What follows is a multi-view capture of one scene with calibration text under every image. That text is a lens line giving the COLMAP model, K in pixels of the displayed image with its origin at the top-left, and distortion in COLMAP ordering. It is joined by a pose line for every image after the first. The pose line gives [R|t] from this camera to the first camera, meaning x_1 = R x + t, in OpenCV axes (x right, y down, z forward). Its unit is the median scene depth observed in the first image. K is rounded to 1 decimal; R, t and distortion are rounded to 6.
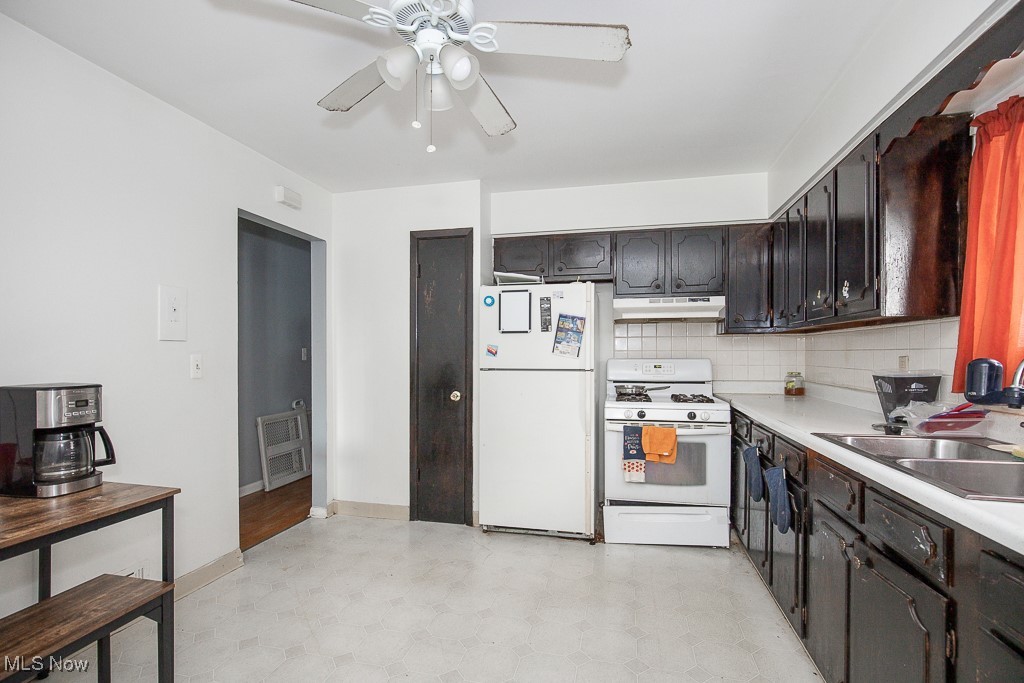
lens RADIAL K [[471.4, 0, 514.6], [0, 471.4, 355.4], [0, 0, 1]] dist [-0.001489, 0.000092]
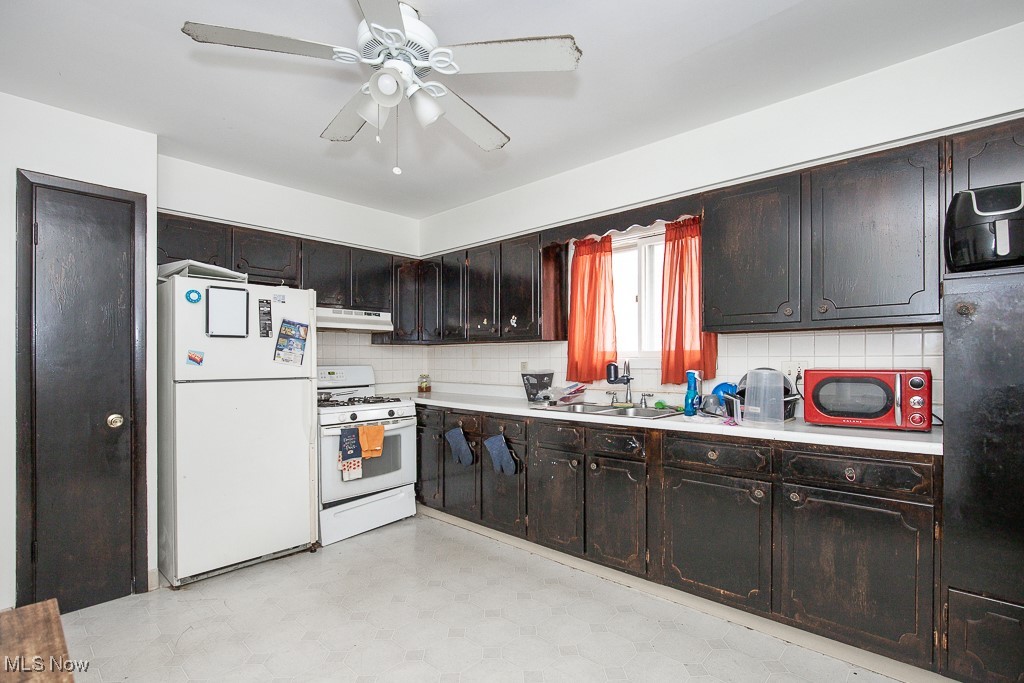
lens RADIAL K [[489.7, 0, 512.6], [0, 489.7, 360.8], [0, 0, 1]] dist [-0.001354, -0.000081]
pose [[0.498729, -0.003323, 0.866752, -0.522148], [0.005995, 0.999982, 0.000385, -0.002655], [-0.866737, 0.005004, 0.498740, 0.114206]]
